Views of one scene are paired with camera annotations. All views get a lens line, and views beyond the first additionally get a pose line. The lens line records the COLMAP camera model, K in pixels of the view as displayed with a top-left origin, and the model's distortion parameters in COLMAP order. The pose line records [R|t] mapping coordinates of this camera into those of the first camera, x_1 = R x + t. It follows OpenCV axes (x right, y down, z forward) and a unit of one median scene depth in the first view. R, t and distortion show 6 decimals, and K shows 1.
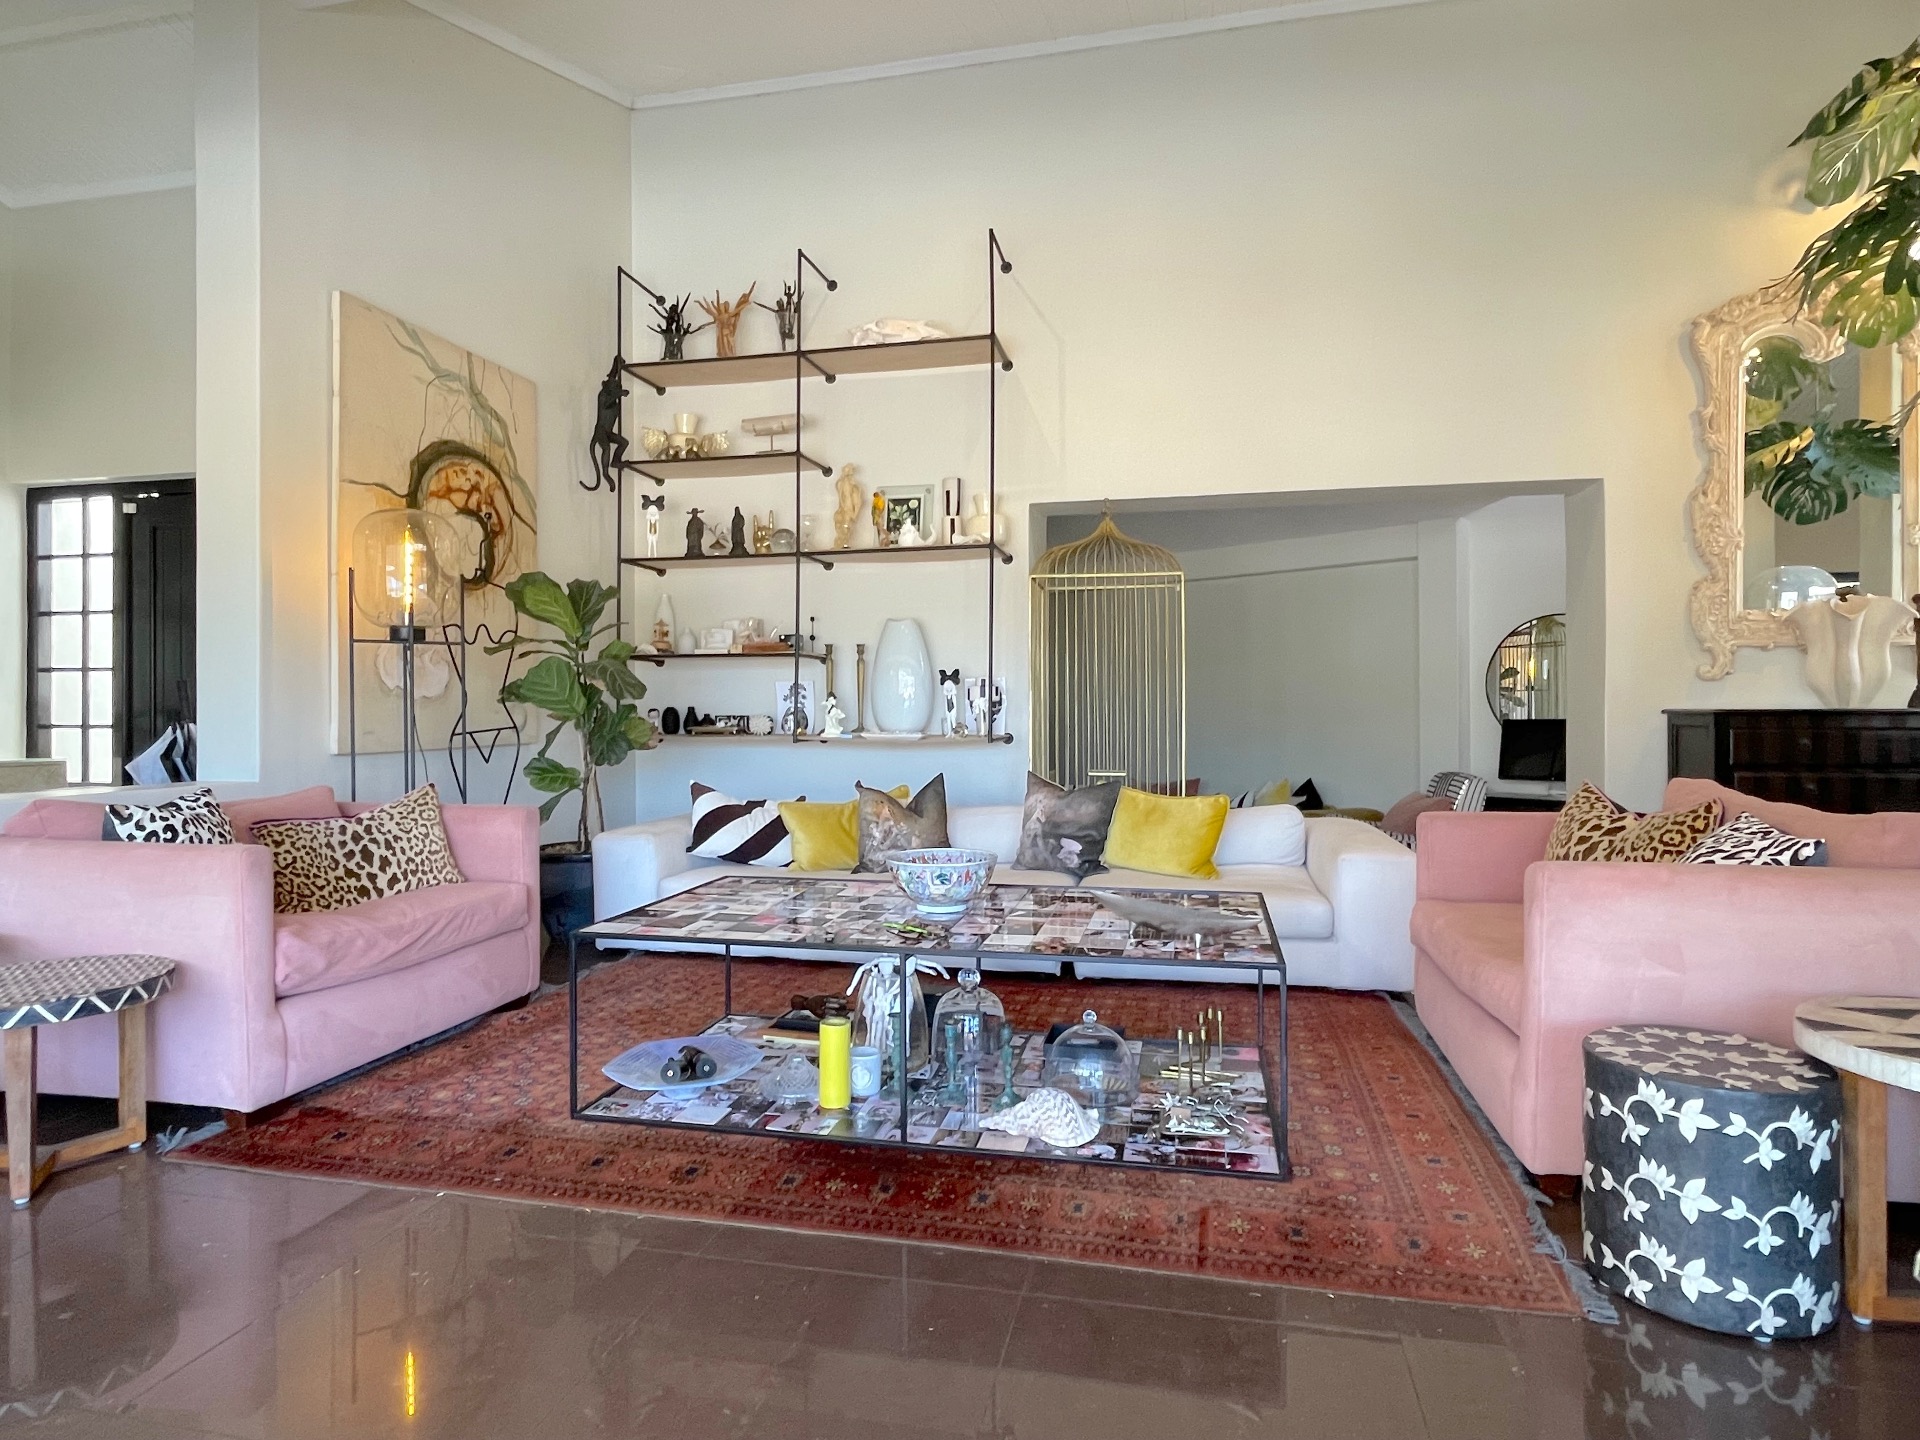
lens RADIAL K [[1091.6, 0, 954.3], [0, 1091.6, 711.3], [0, 0, 1]] dist [-0.006001, 0.001513]
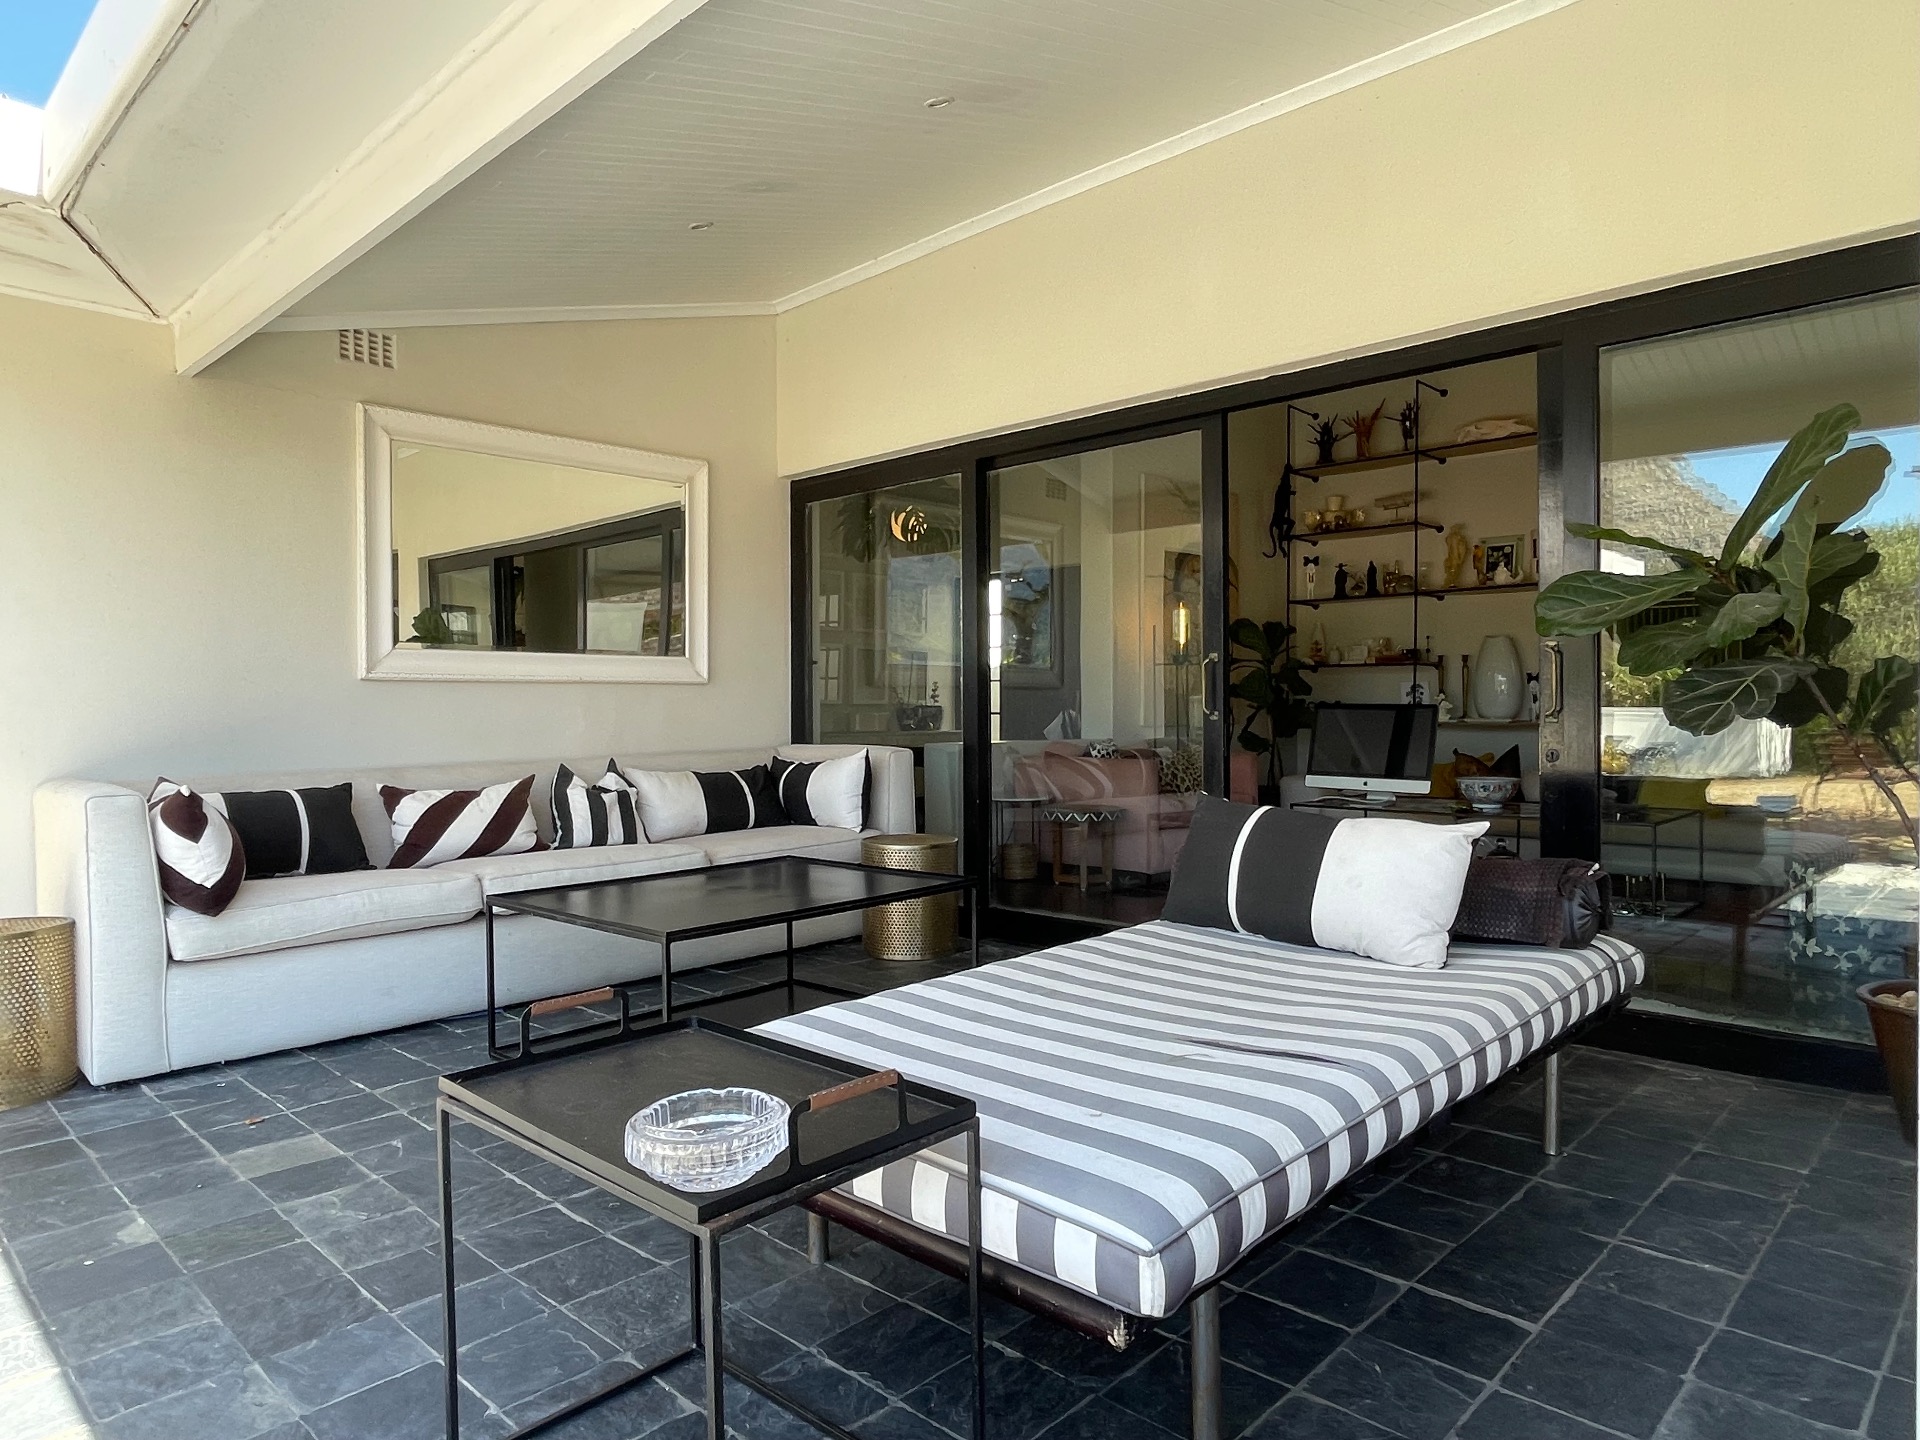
lens RADIAL K [[1182.6, 0, 942.8], [0, 1182.6, 713.8], [0, 0, 1]] dist [-0.002330, -0.003360]
pose [[0.856618, 0.002325, -0.515946, 0.129831], [-0.000525, 0.999993, 0.003634, 0.008712], [0.515951, -0.002842, 0.856613, -0.671306]]
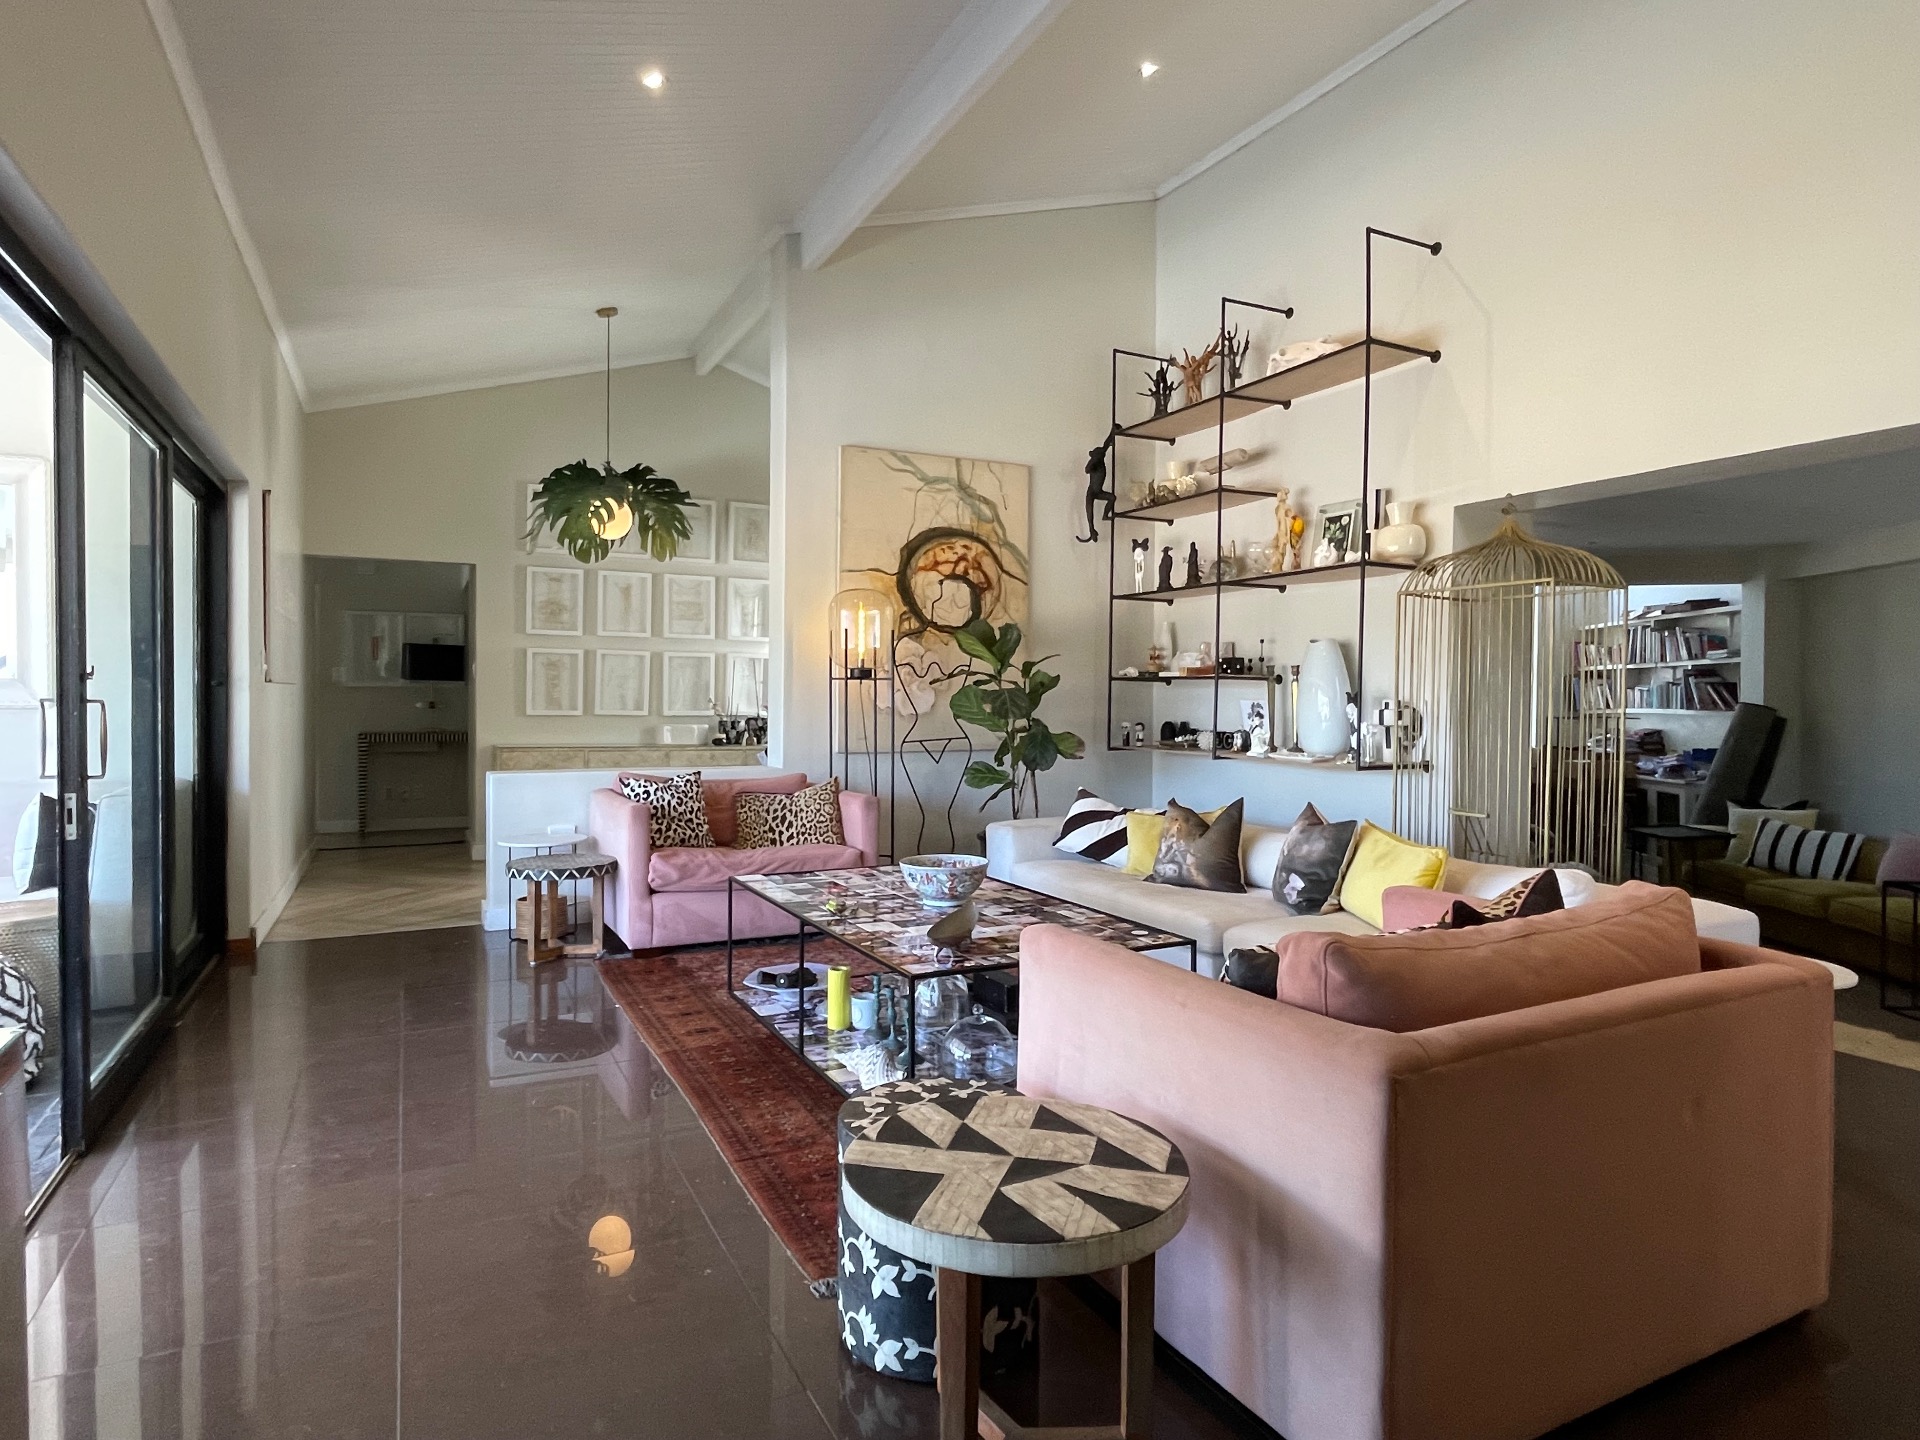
lens RADIAL K [[1091.6, 0, 954.3], [0, 1091.6, 711.3], [0, 0, 1]] dist [-0.006001, 0.001513]
pose [[0.640899, 0.018694, -0.767397, 0.536099], [-0.011433, 0.999825, 0.014808, -0.032460], [0.767540, -0.000717, 0.641001, 0.116509]]
